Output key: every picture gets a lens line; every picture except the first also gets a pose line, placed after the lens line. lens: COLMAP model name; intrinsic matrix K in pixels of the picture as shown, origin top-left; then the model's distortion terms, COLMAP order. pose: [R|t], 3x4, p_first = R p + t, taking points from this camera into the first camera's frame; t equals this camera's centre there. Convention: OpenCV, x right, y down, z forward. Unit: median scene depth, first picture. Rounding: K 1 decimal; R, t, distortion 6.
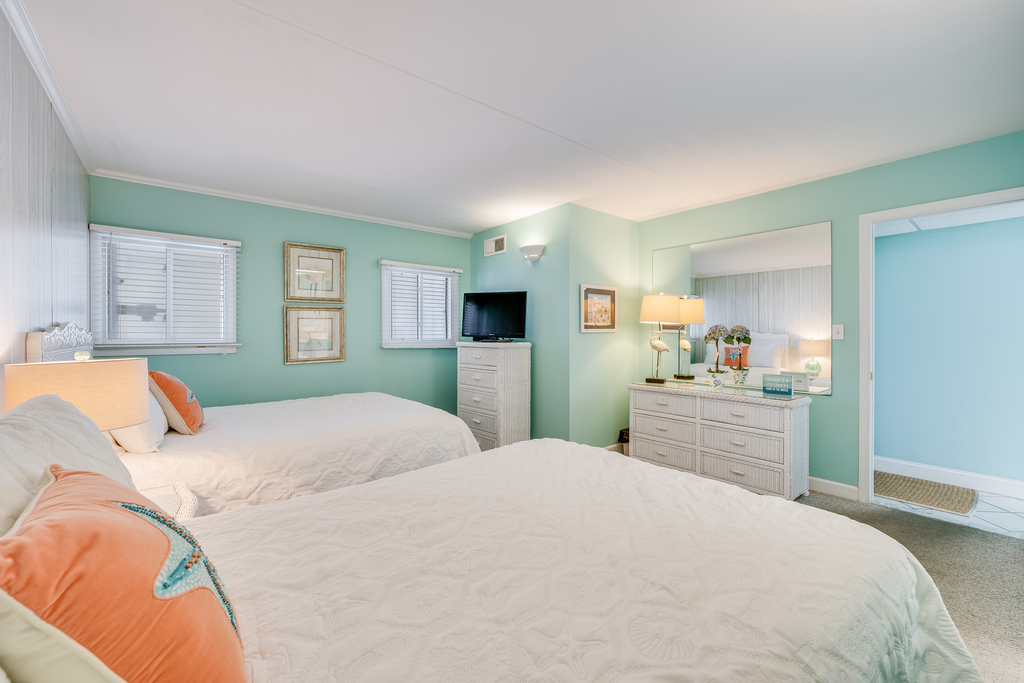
lens RADIAL K [[419.4, 0, 510.3], [0, 419.4, 336.2], [0, 0, 1]] dist [-0.001096, -0.000037]
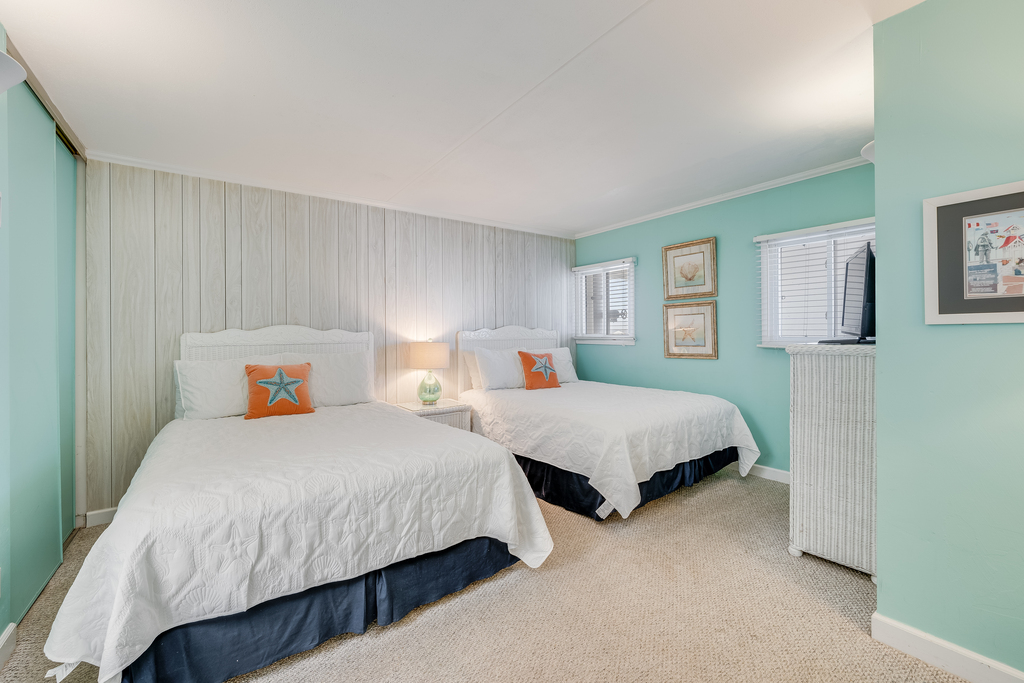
lens RADIAL K [[419.4, 0, 510.4], [0, 419.4, 338.0], [0, 0, 1]] dist [-0.001096, -0.000037]
pose [[-0.051337, 0.016832, -0.998540, 0.576485], [-0.002137, 0.999854, 0.016964, -0.002070], [0.998679, 0.003005, -0.051293, 0.626826]]
